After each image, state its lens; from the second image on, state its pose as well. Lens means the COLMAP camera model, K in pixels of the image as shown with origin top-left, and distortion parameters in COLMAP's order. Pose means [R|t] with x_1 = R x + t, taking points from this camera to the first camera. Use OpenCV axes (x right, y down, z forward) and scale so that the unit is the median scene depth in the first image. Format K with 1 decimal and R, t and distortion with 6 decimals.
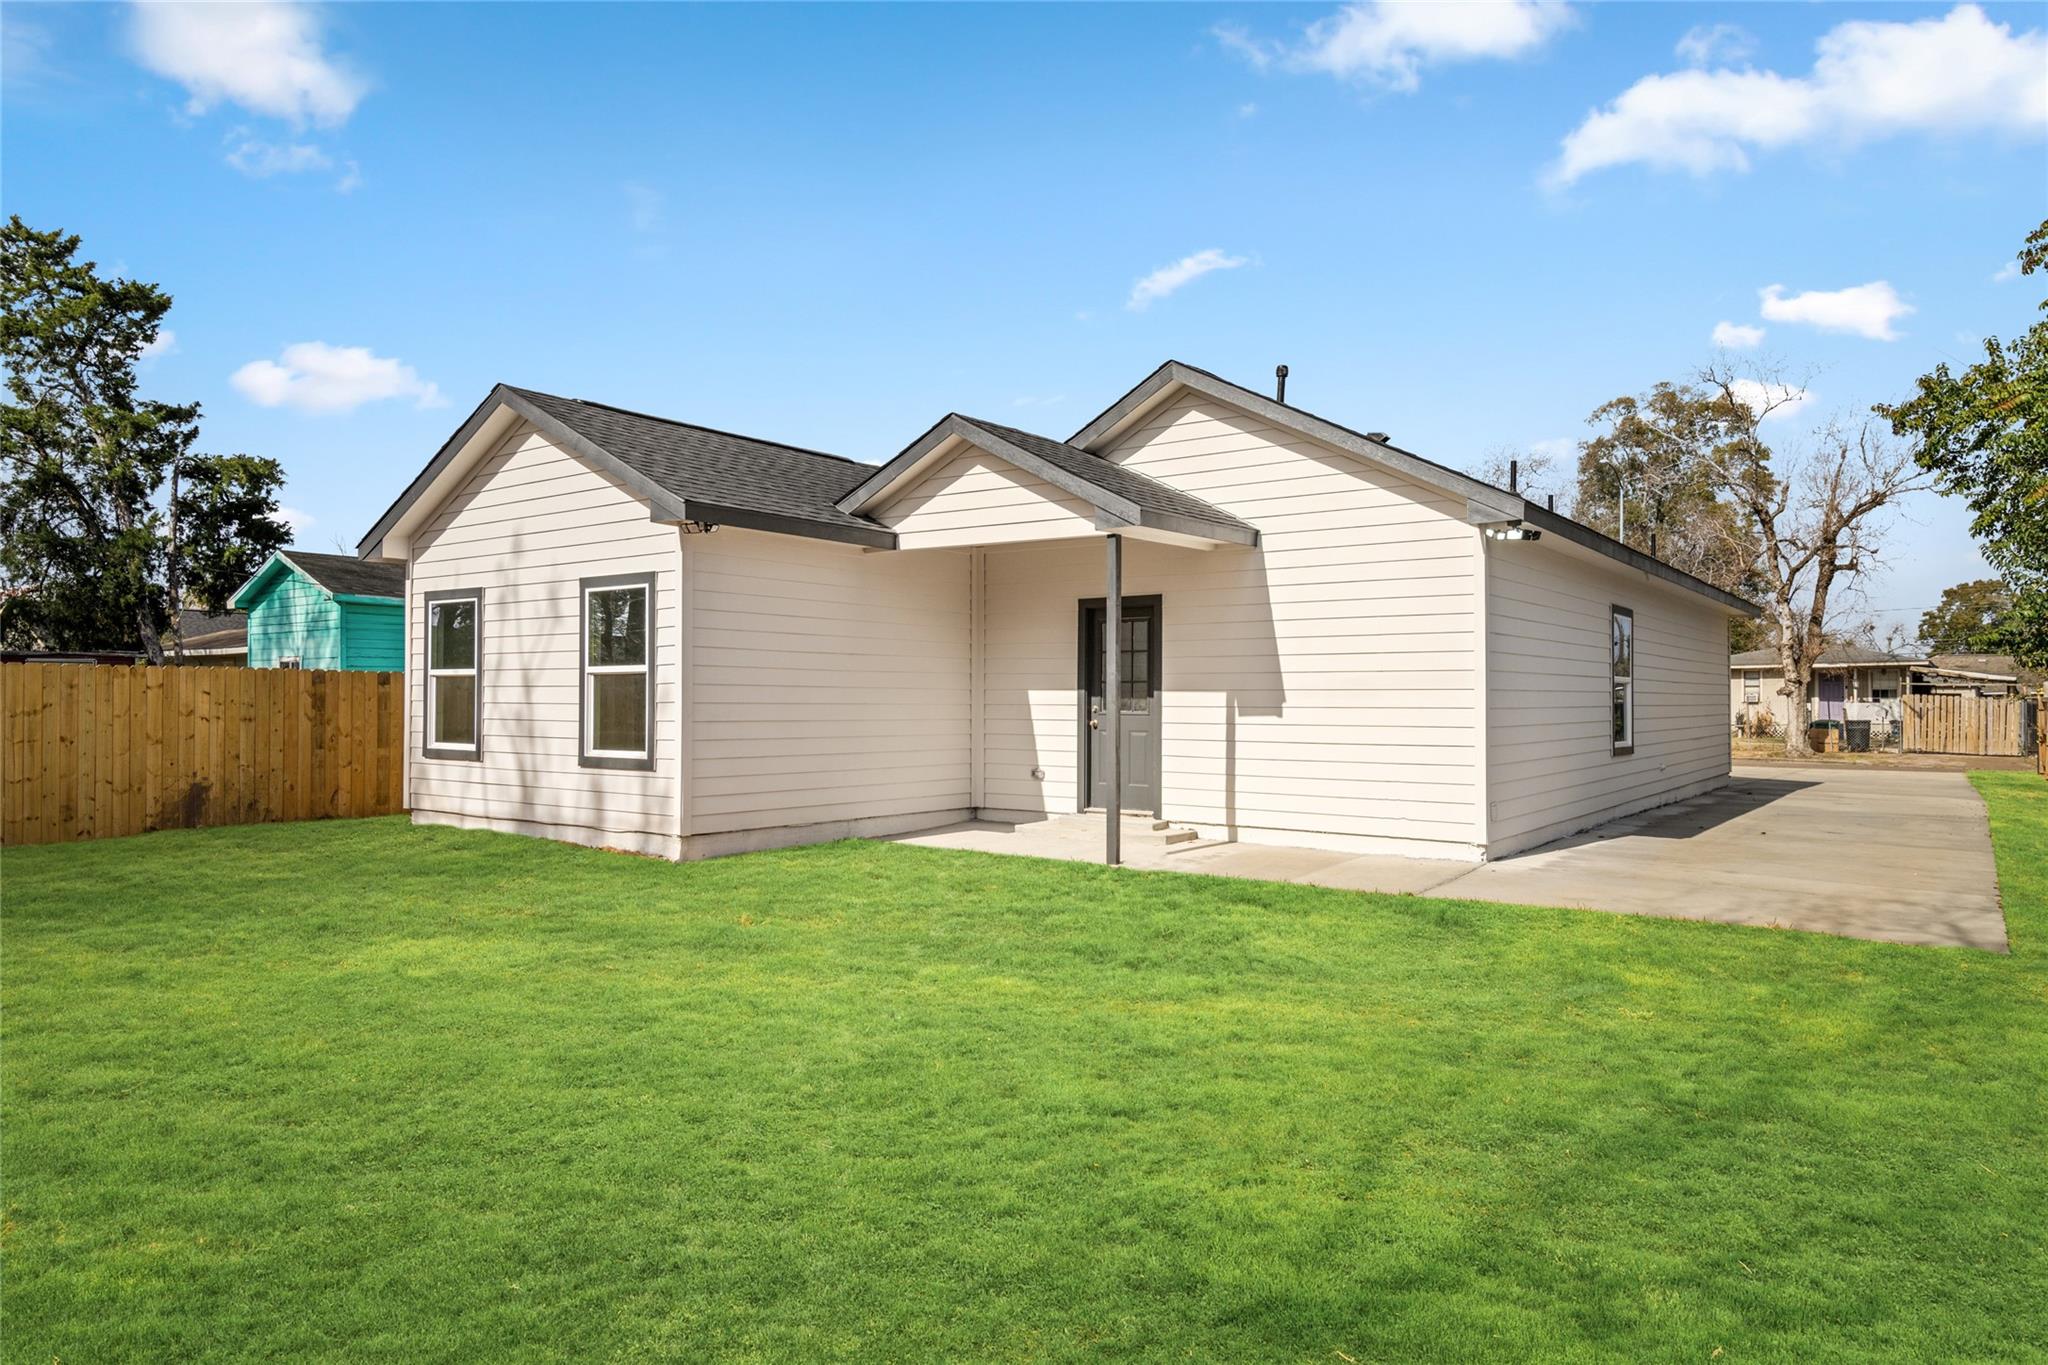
lens RADIAL K [[1259.6, 0, 1021.4], [0, 1259.6, 675.1], [0, 0, 1]] dist [-0.001502, 0.000621]
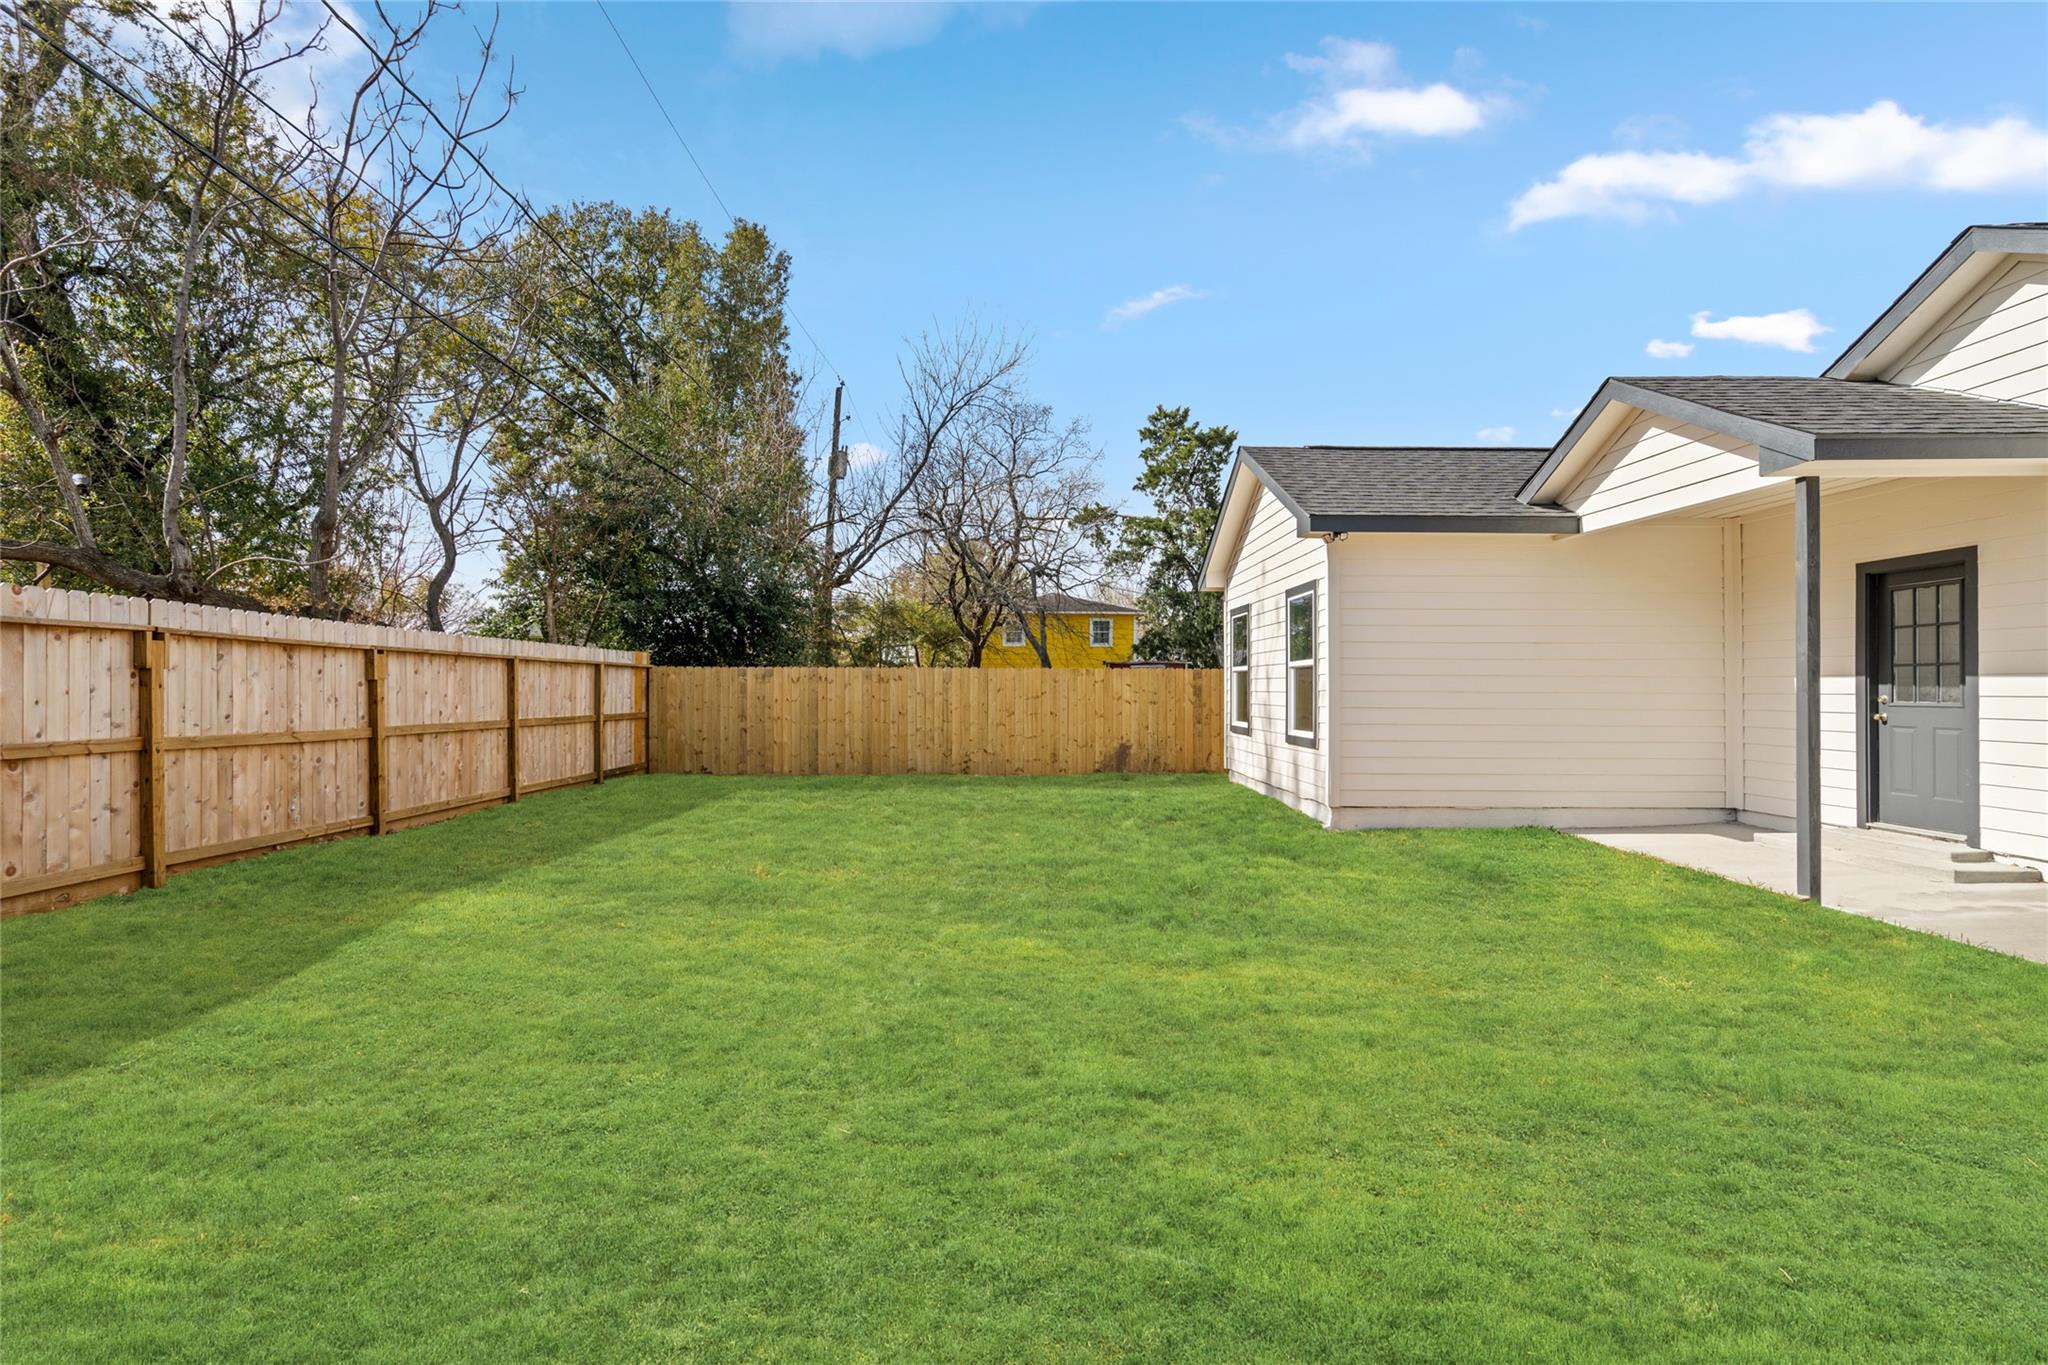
lens RADIAL K [[934.0, 0, 1016.4], [0, 934.0, 669.6], [0, 0, 1]] dist [-0.002281, 0.000132]
pose [[0.620402, -0.018006, -0.784077, 0.183773], [0.015426, 0.999823, -0.010755, 0.006093], [0.784132, -0.005423, 0.620570, 0.205940]]
